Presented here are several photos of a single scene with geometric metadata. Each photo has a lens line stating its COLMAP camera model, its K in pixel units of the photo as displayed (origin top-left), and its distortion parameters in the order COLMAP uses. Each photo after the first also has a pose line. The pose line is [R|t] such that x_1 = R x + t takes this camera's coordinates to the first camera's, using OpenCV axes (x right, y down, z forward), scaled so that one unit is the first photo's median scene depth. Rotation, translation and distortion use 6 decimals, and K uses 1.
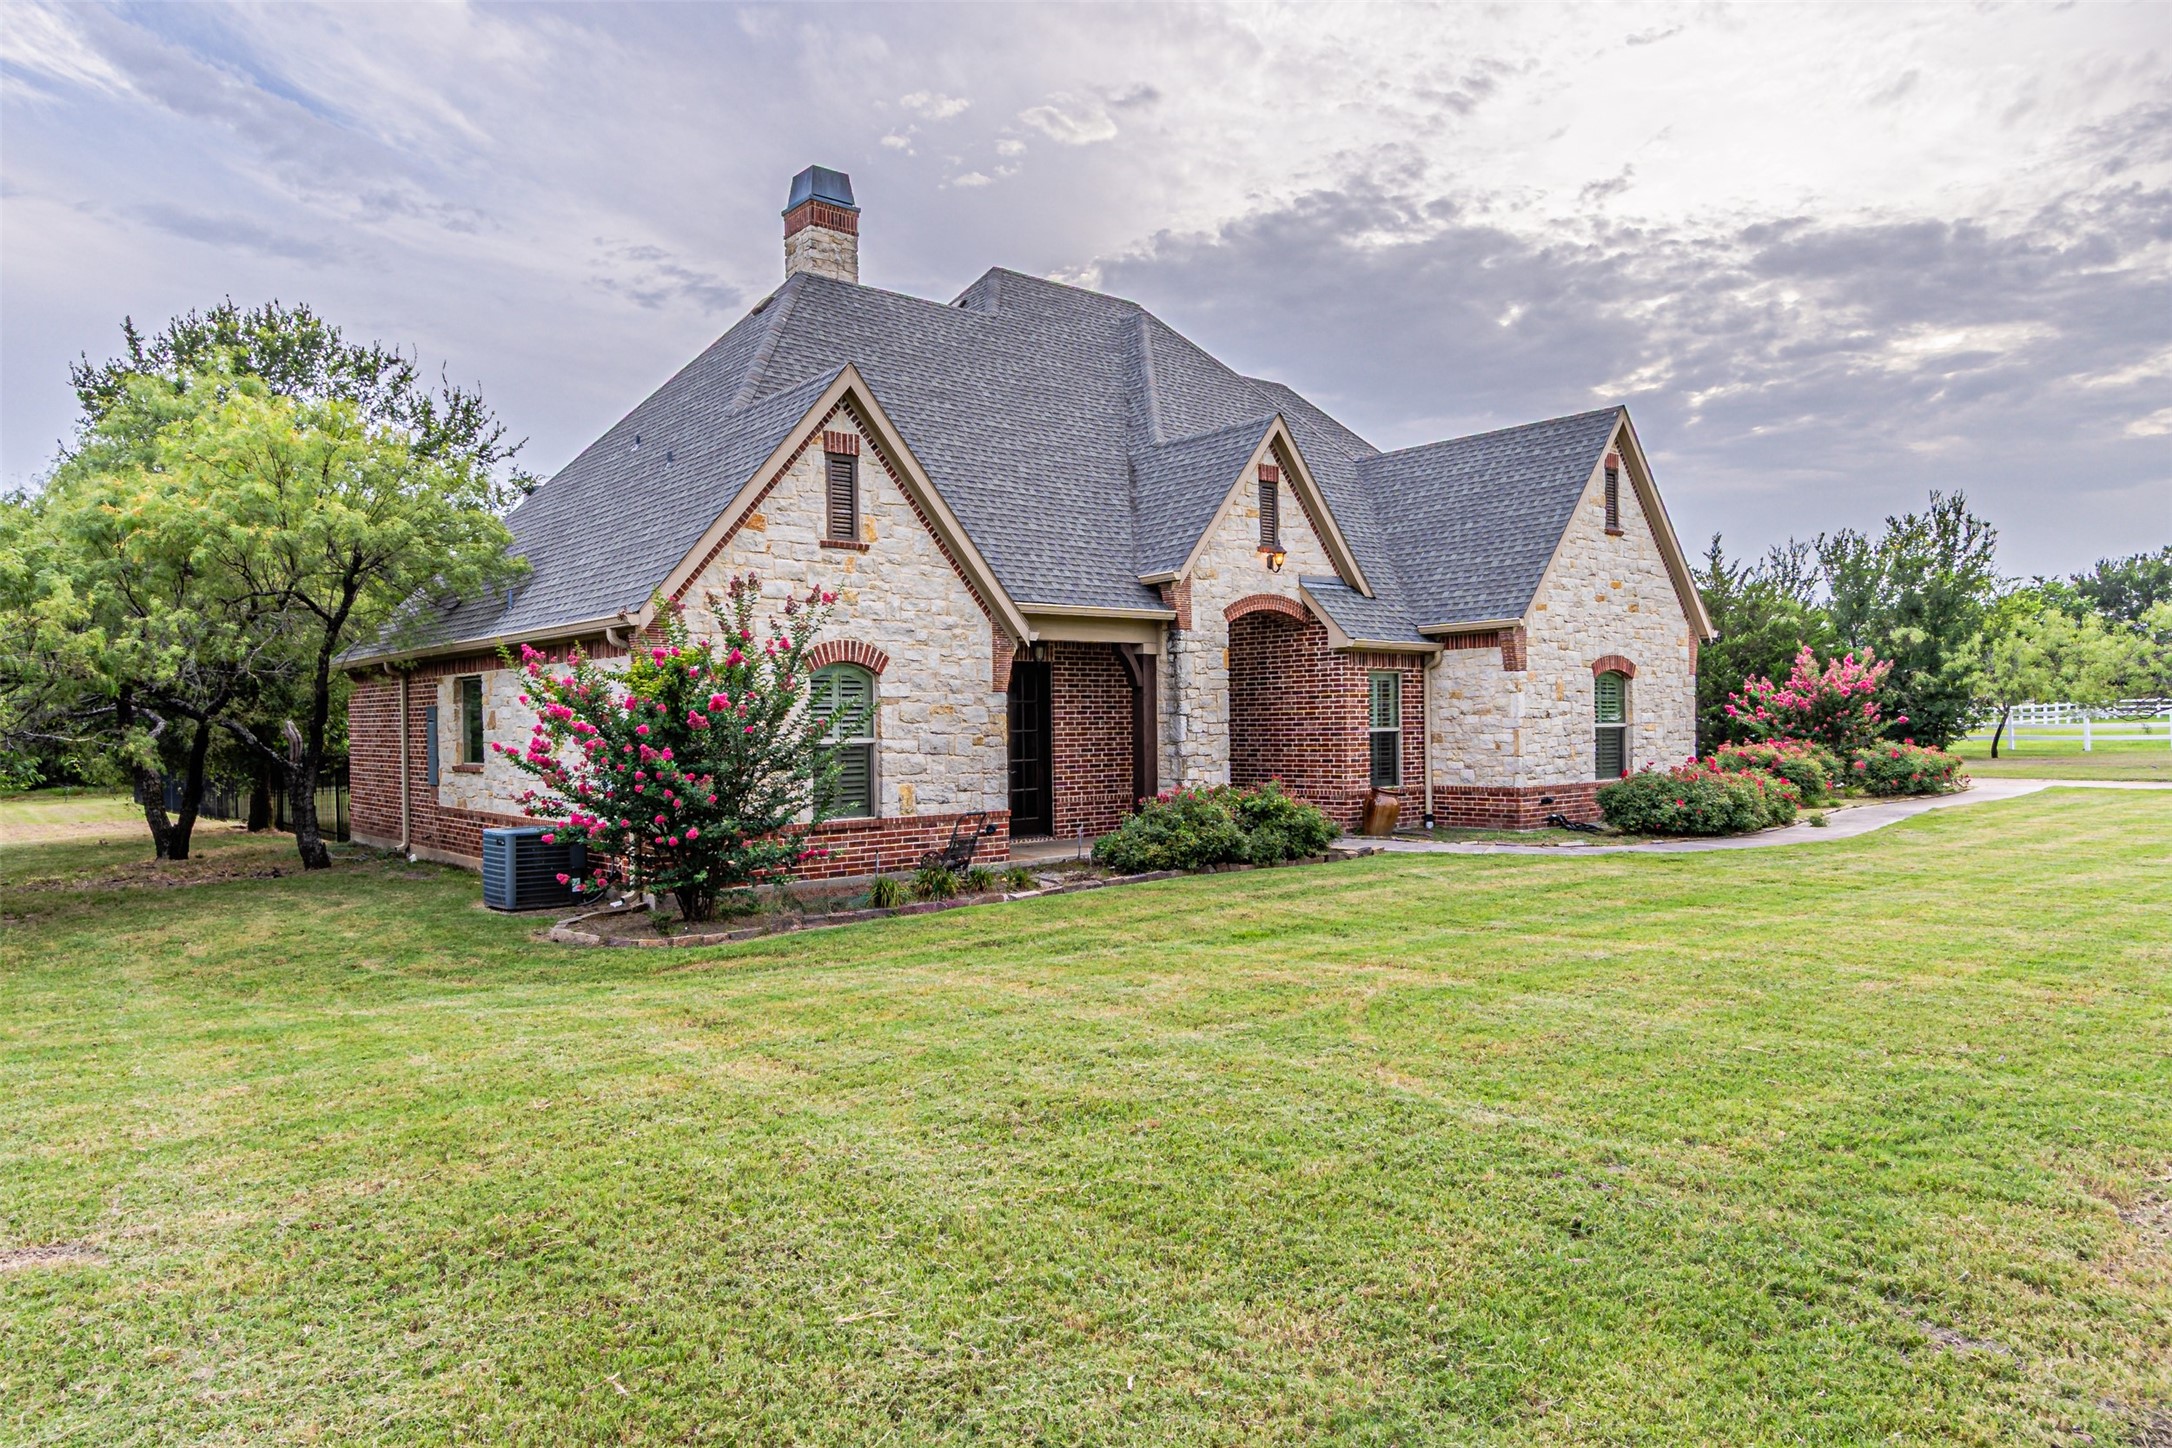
lens RADIAL K [[1322.6, 0, 1085.0], [0, 1322.6, 717.7], [0, 0, 1]] dist [-0.015657, 0.003588]
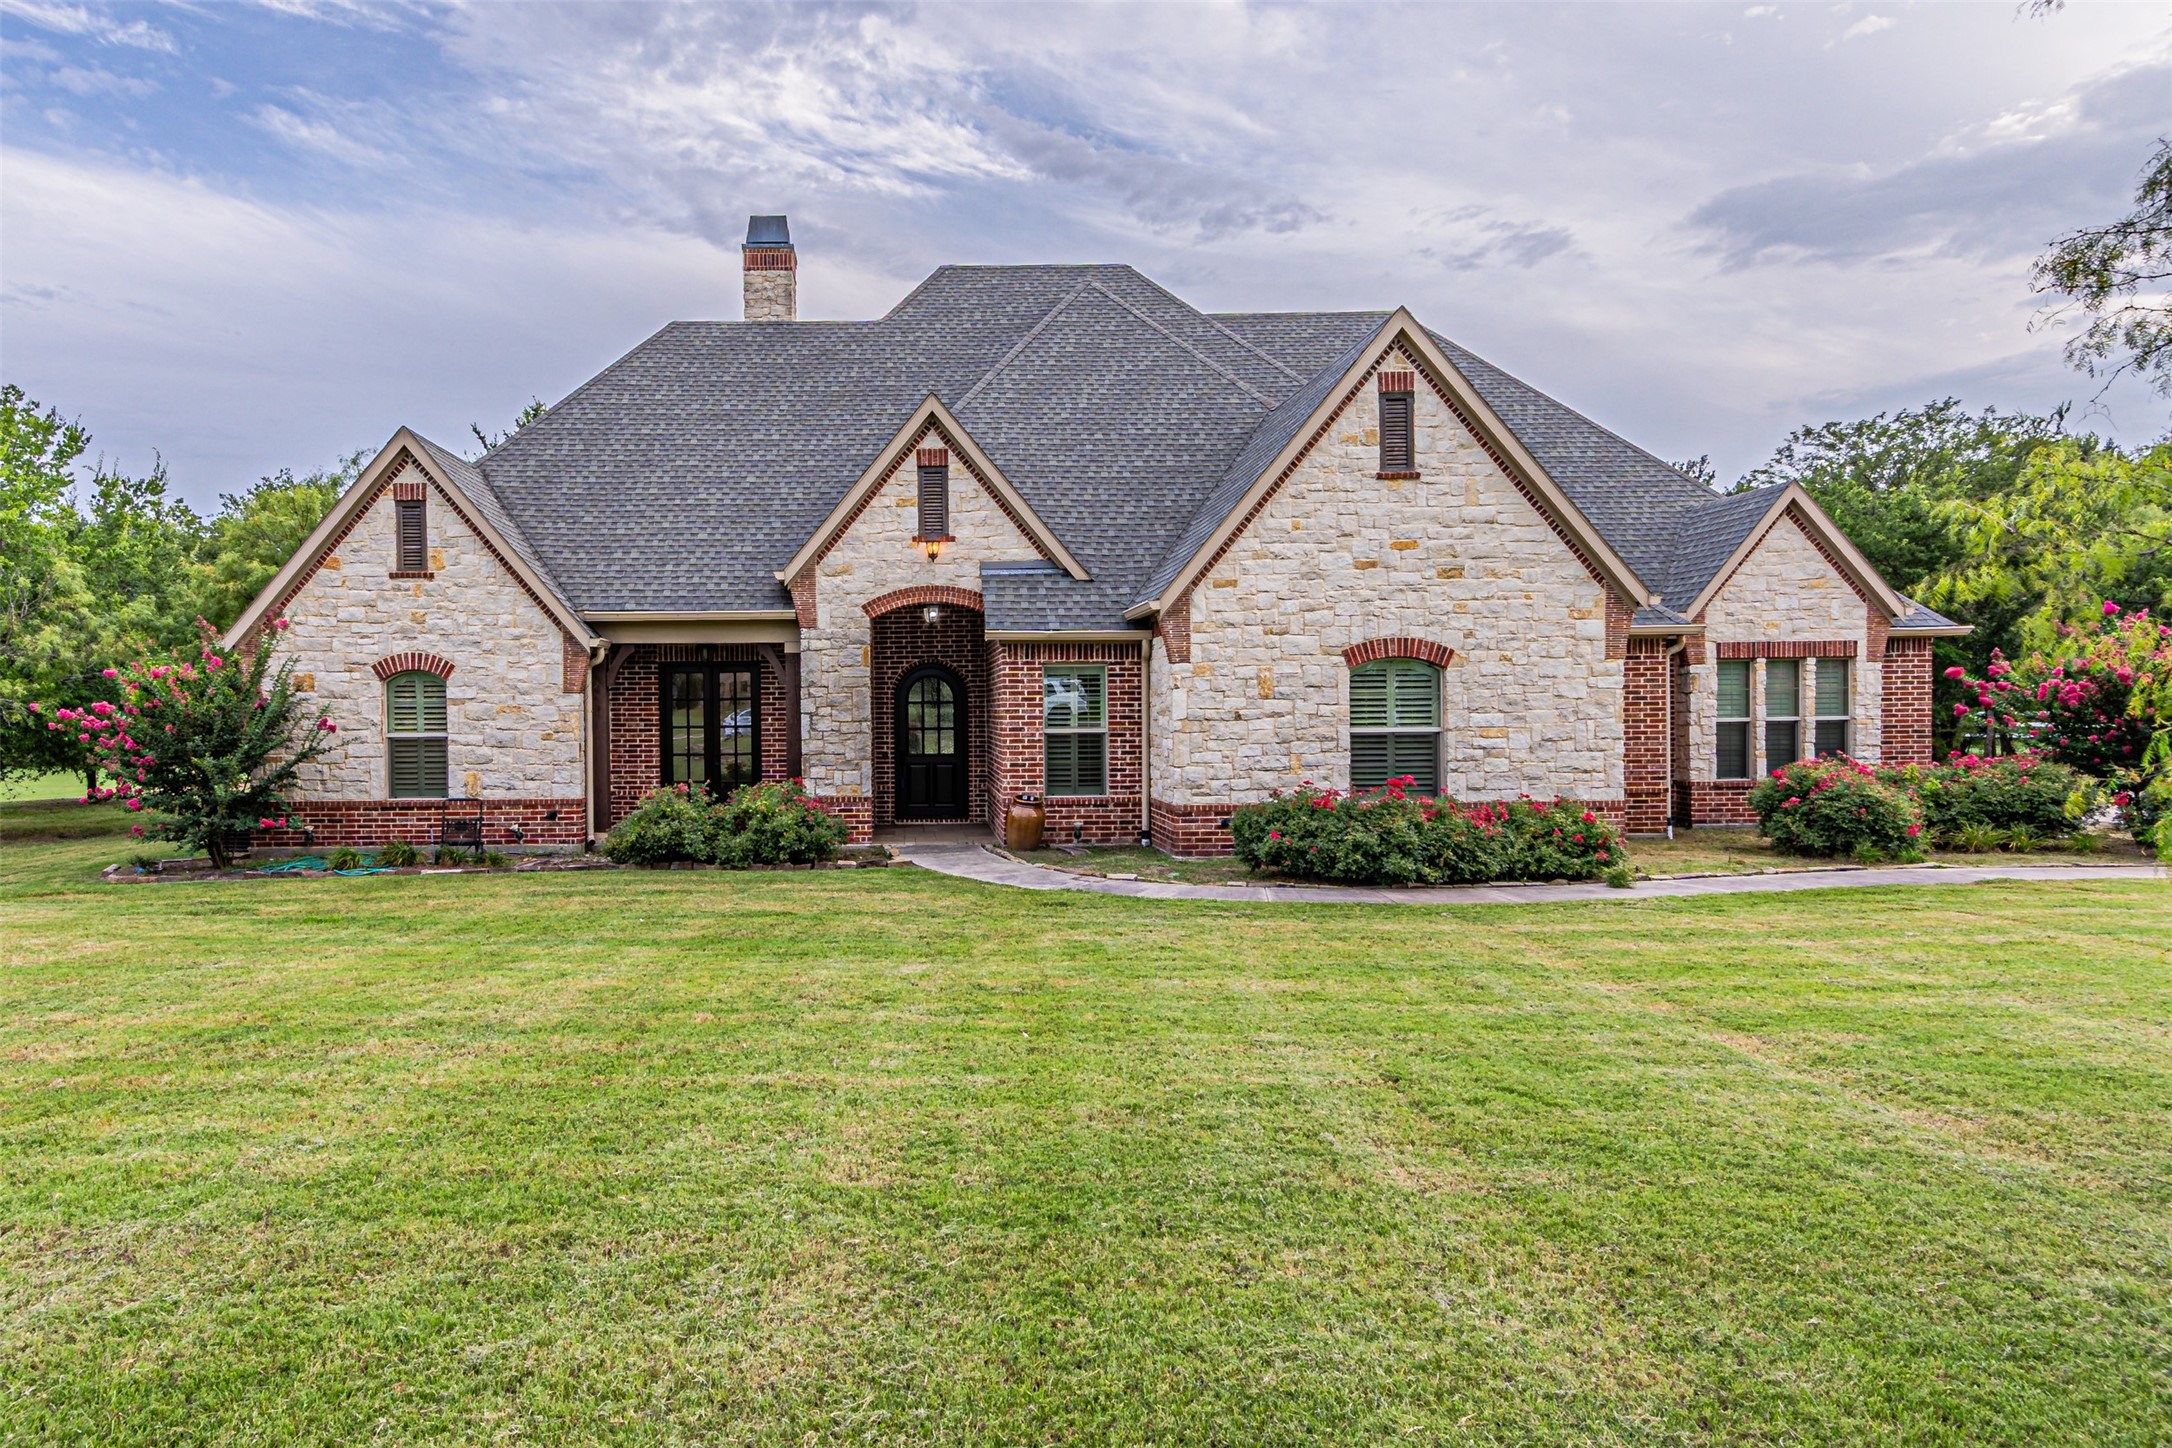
lens RADIAL K [[1392.0, 0, 1070.2], [0, 1392.0, 681.7], [0, 0, 1]] dist [0.038275, 0.002732]
pose [[0.771932, -0.003706, -0.635695, 0.868428], [-0.002136, 0.999962, -0.008423, -0.017015], [0.635702, 0.007860, 0.771895, 0.298863]]
